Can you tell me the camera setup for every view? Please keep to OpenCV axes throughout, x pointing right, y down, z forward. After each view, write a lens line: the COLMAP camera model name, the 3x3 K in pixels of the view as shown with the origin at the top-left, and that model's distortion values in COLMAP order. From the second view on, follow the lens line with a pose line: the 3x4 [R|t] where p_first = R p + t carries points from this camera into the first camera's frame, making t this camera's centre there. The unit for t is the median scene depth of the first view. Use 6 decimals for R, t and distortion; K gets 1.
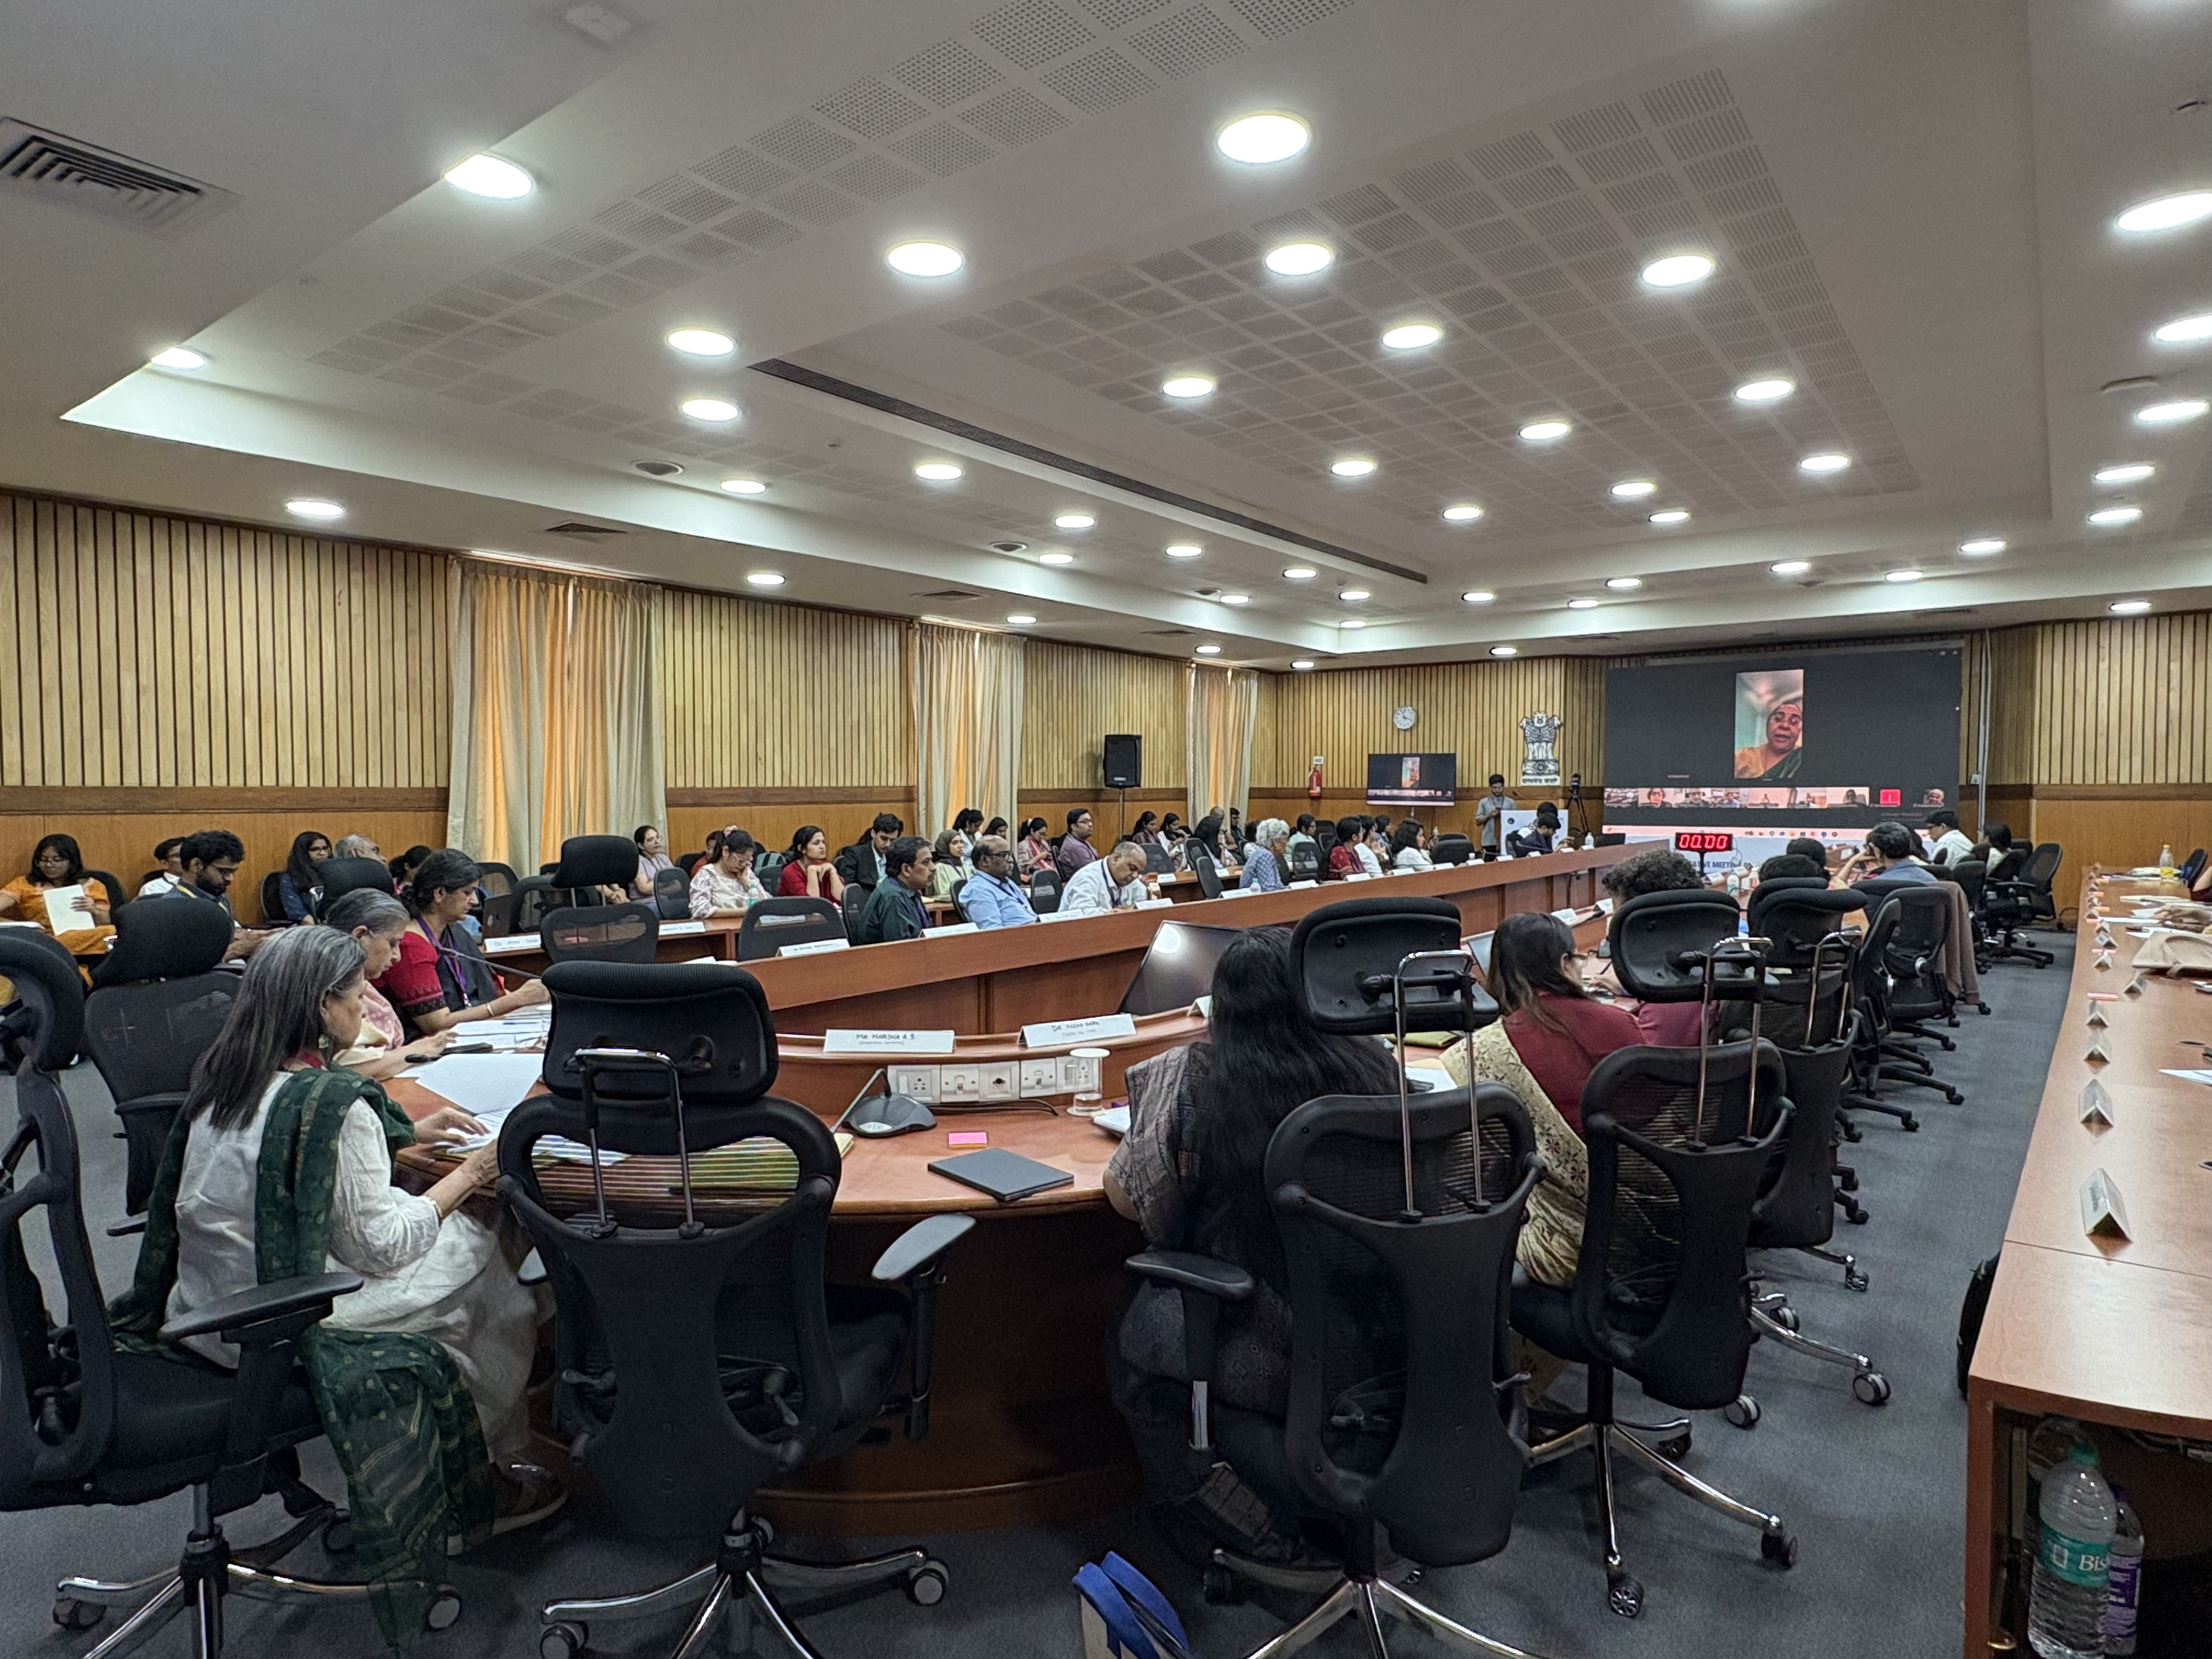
lens RADIAL K [[1245.7, 0, 1091.0], [0, 1245.7, 839.9], [0, 0, 1]] dist [-0.000485, 0.001538]
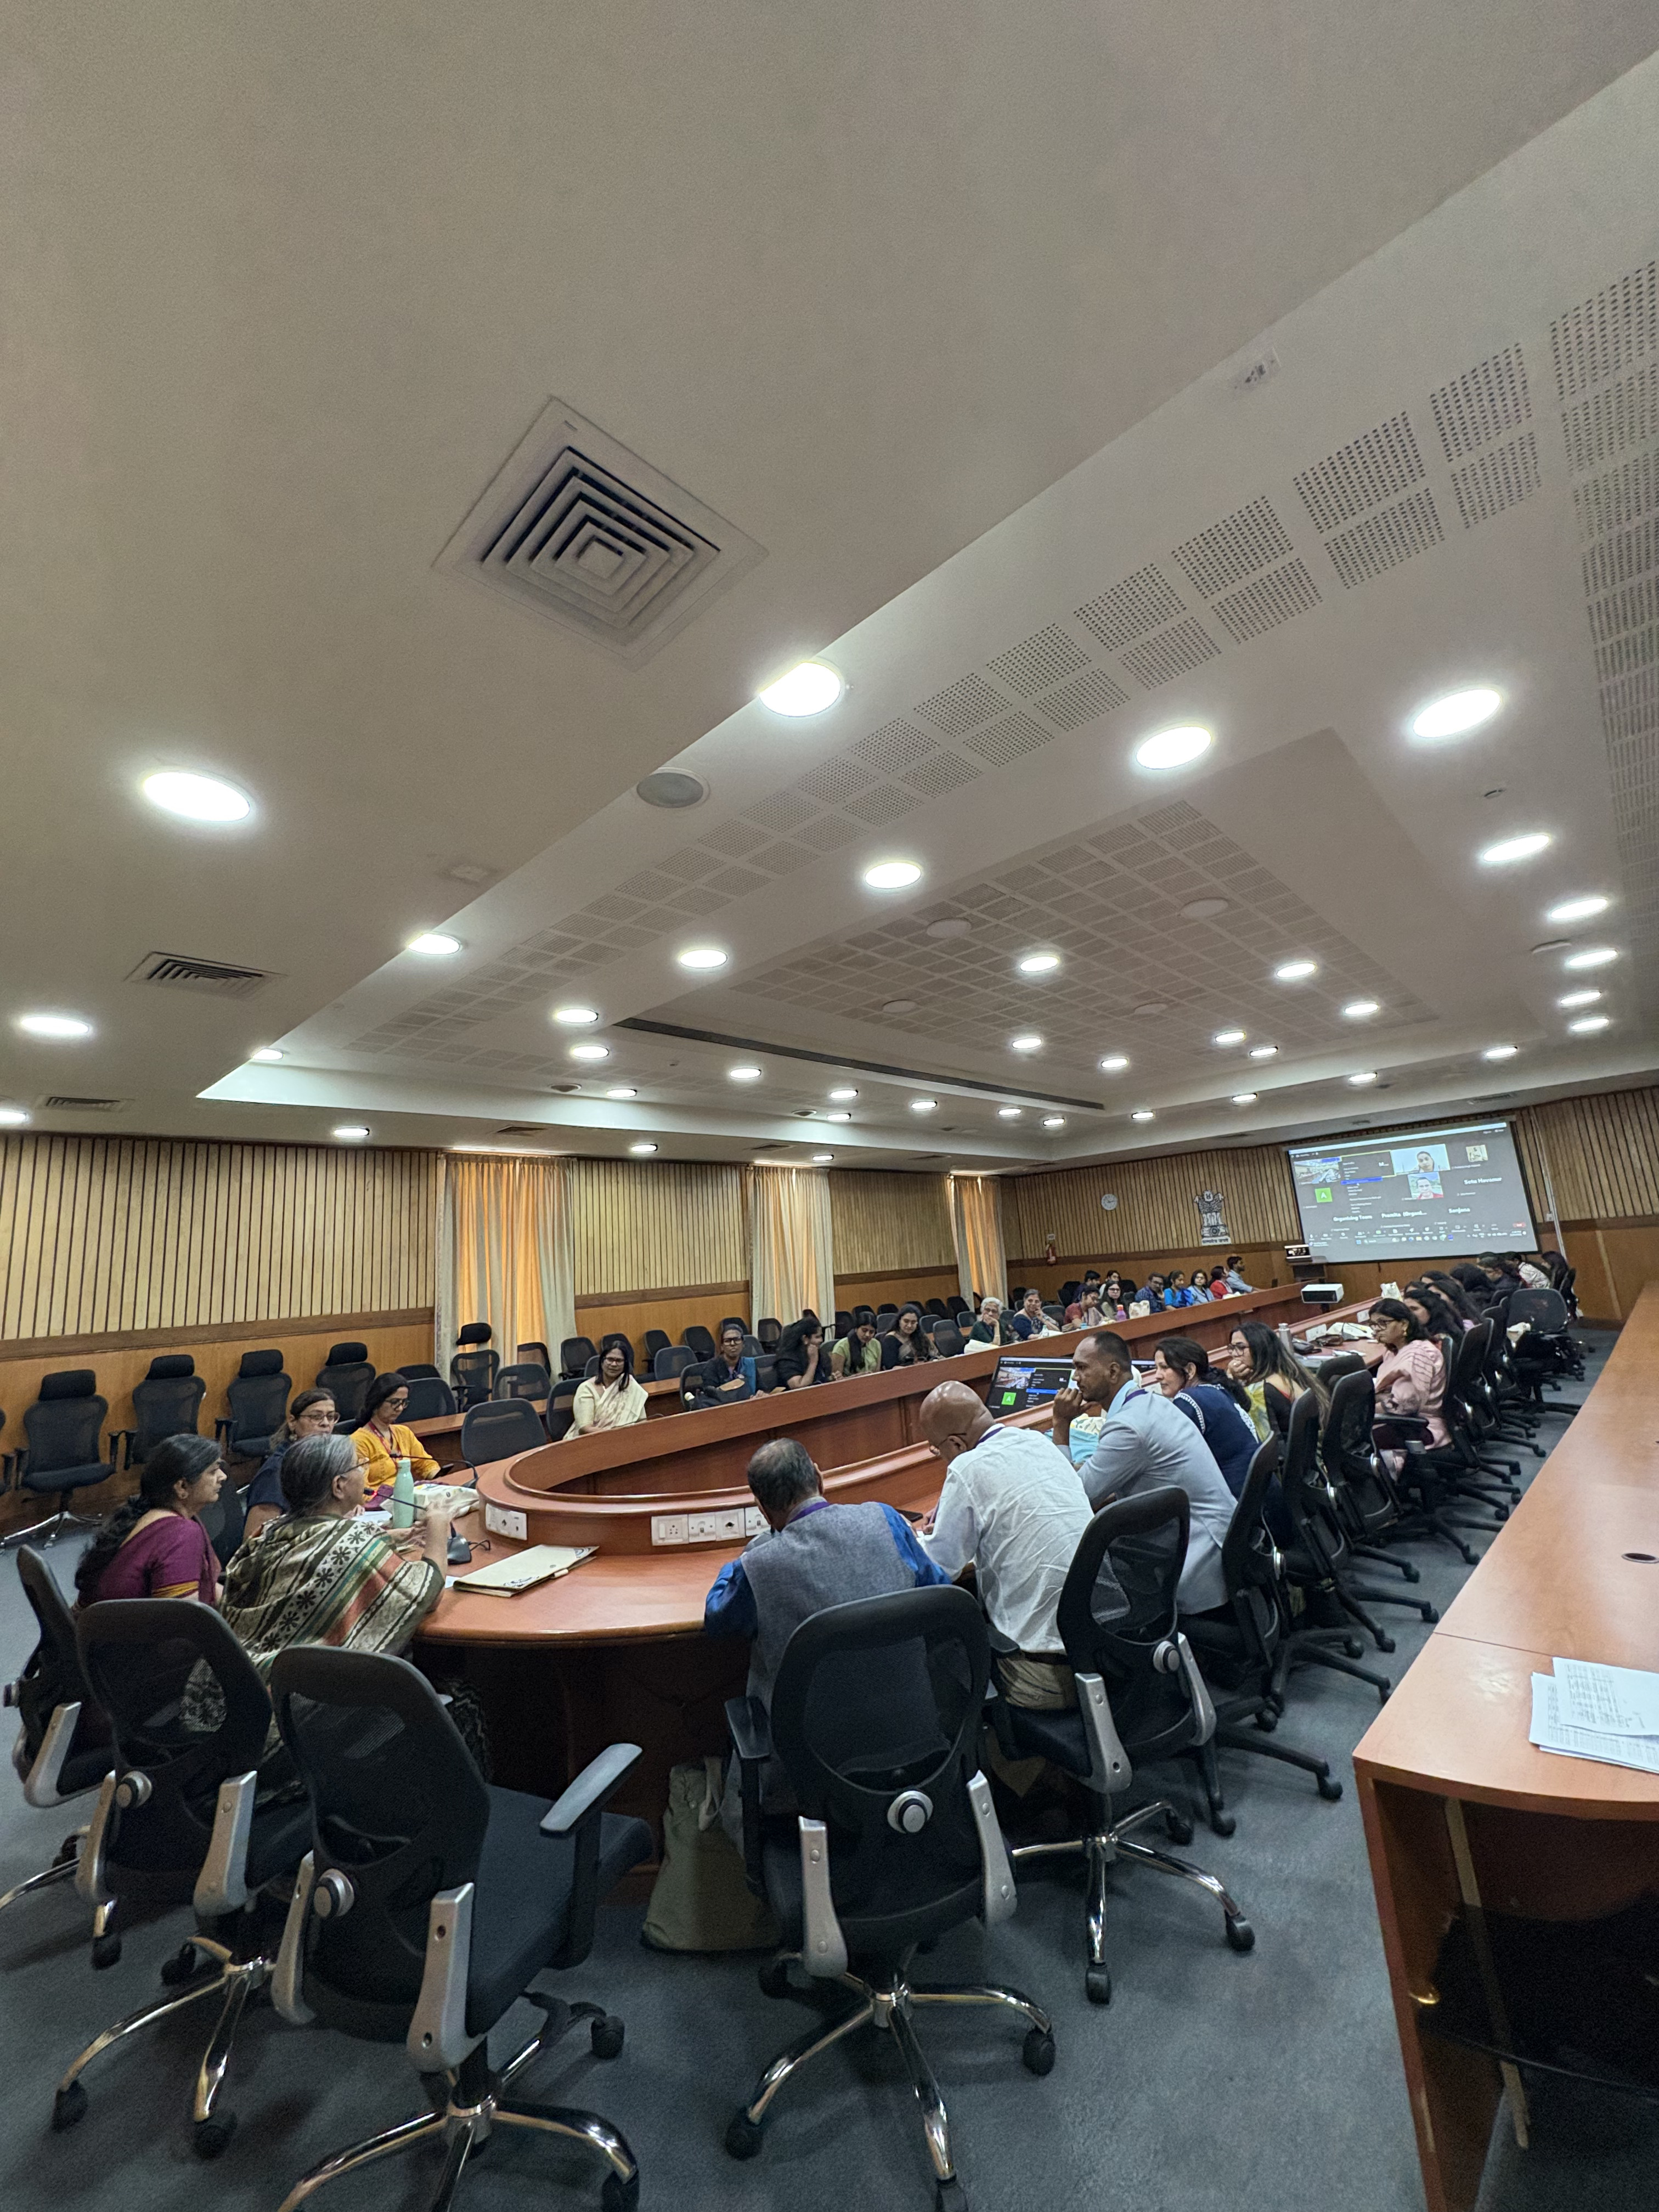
lens RADIAL K [[884.0, 0, 822.1], [0, 884.0, 1103.5], [0, 0, 1]] dist [-0.000433, -0.000227]
pose [[0.992628, -0.087191, -0.084181, 0.067047], [0.066553, 0.972626, -0.222640, -0.017177], [0.101289, 0.215397, 0.971259, -0.027756]]
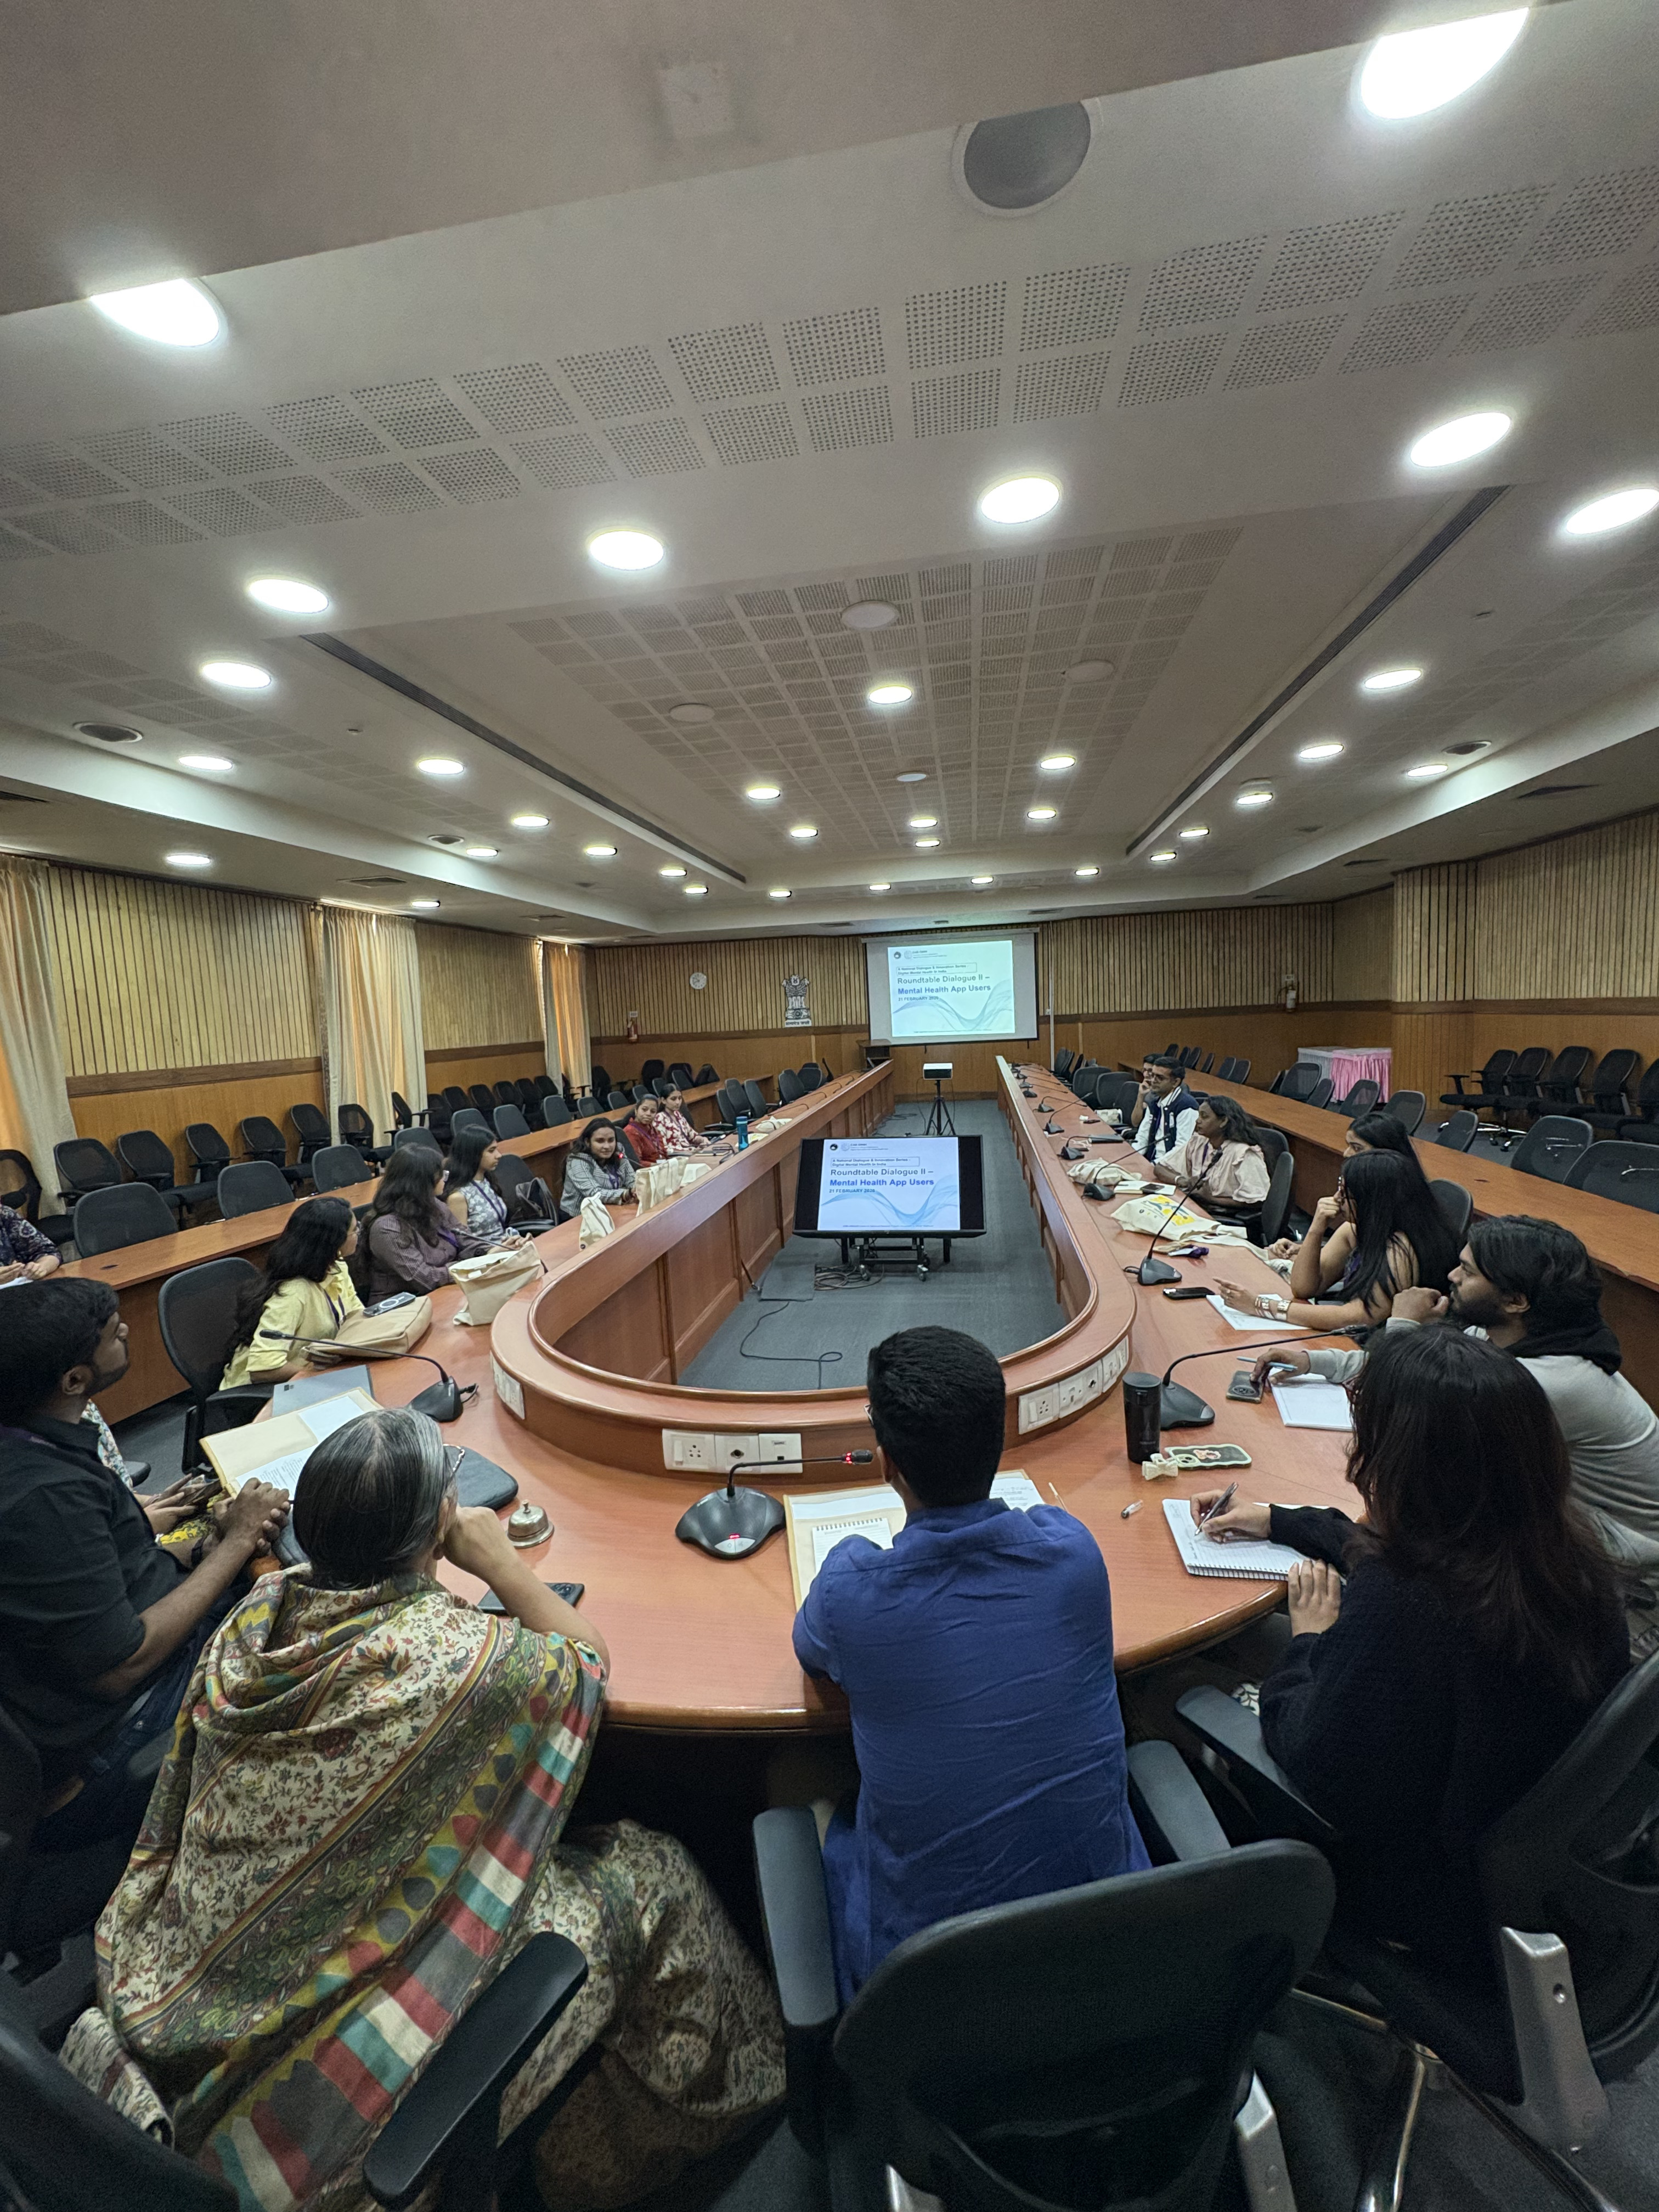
lens RADIAL K [[884.0, 0, 826.6], [0, 884.0, 1109.5], [0, 0, 1]] dist [-0.000433, -0.000227]
pose [[0.872586, -0.091278, 0.479856, -0.257880], [0.065371, 0.995370, 0.070466, -0.042127], [-0.484066, -0.030119, 0.874513, 0.202013]]
